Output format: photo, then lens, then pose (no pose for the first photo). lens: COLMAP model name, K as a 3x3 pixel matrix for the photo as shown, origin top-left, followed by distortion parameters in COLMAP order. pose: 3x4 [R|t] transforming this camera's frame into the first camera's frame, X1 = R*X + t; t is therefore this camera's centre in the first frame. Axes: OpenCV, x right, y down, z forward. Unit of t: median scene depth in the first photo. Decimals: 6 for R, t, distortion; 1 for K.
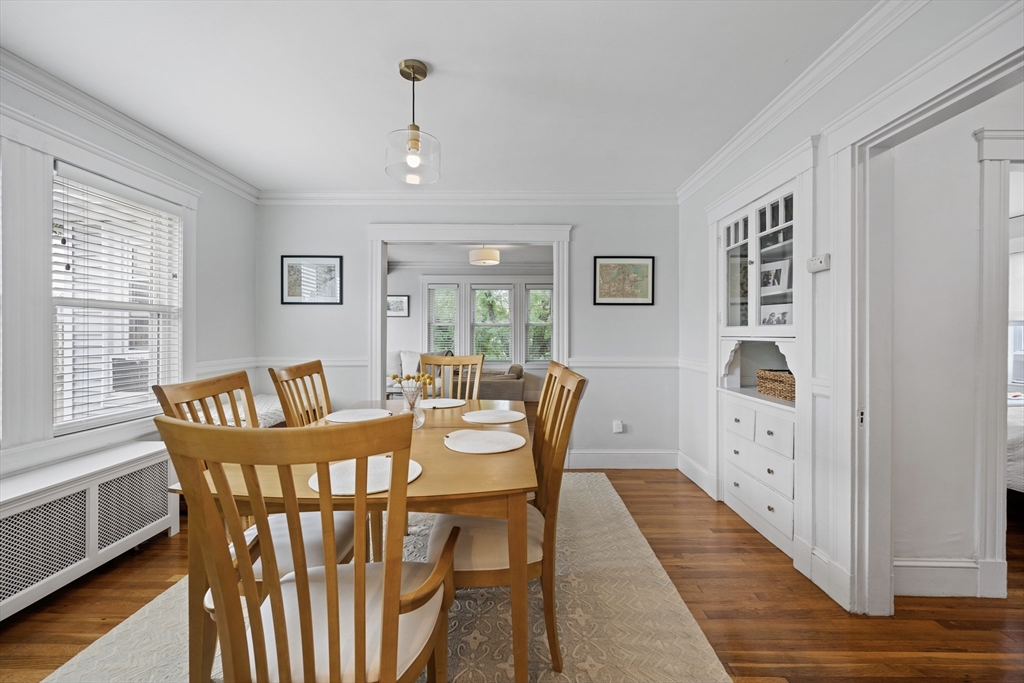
lens RADIAL K [[410.6, 0, 512.9], [0, 410.6, 338.8], [0, 0, 1]] dist [0.000209, -0.000024]
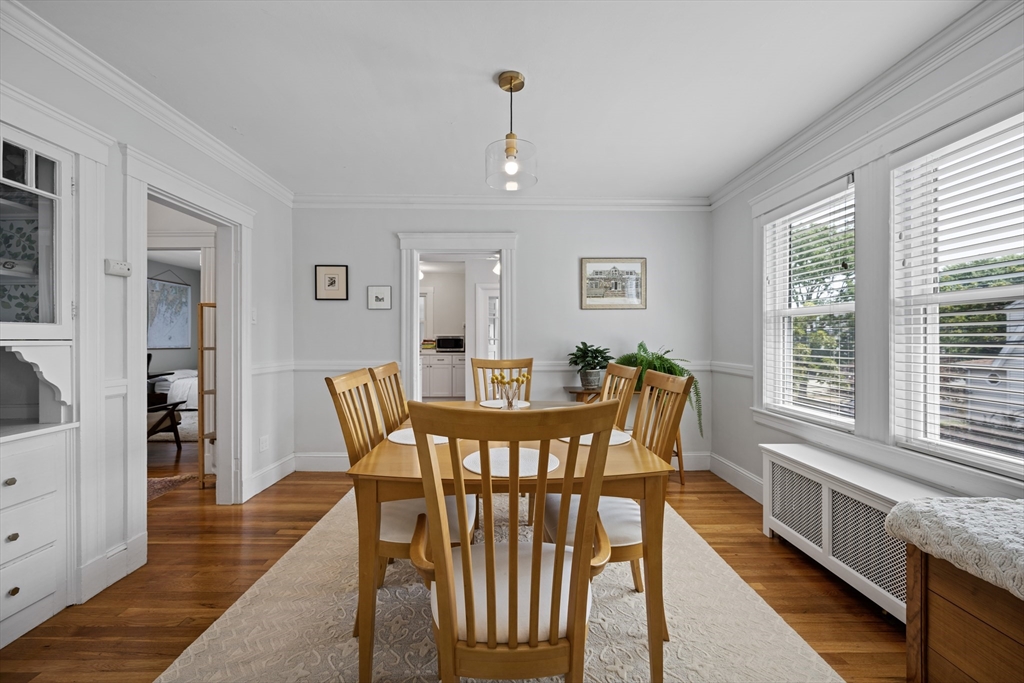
lens RADIAL K [[410.6, 0, 512.9], [0, 410.6, 338.8], [0, 0, 1]] dist [0.000209, -0.000024]
pose [[-0.999311, -0.001963, -0.037075, -0.207145], [-0.002337, 0.999947, 0.010031, -0.017369], [0.037054, 0.010111, -0.999262, 2.016047]]
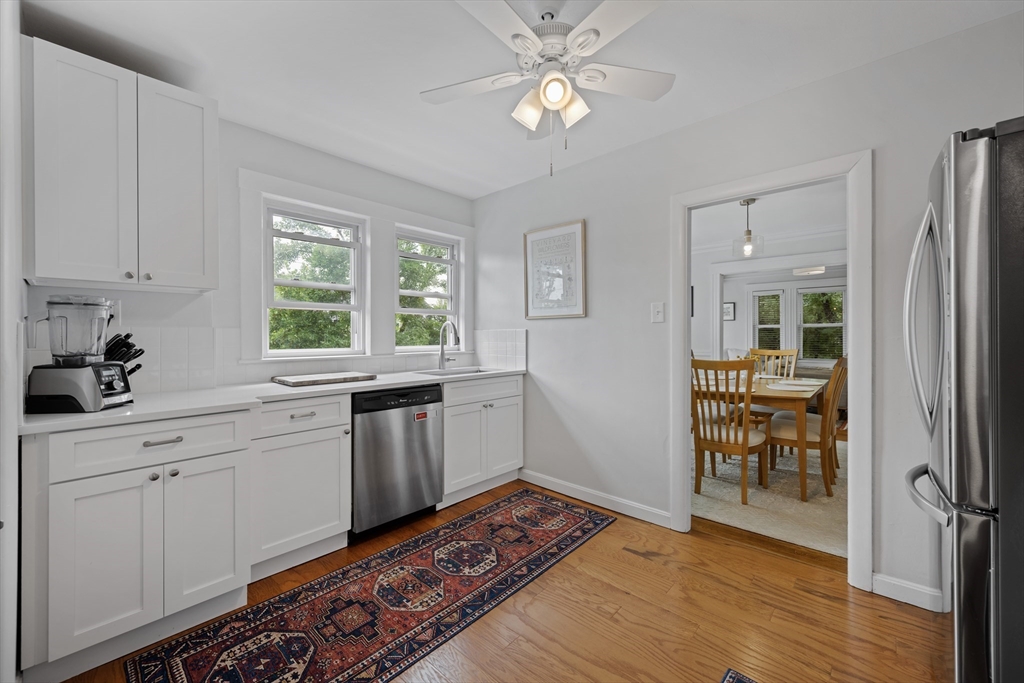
lens RADIAL K [[410.6, 0, 512.9], [0, 410.6, 338.8], [0, 0, 1]] dist [0.000209, -0.000024]
pose [[0.746837, -0.003932, -0.664996, 0.186766], [0.001856, 0.999991, -0.003828, 0.008111], [0.665005, 0.001624, 0.746837, -1.020248]]
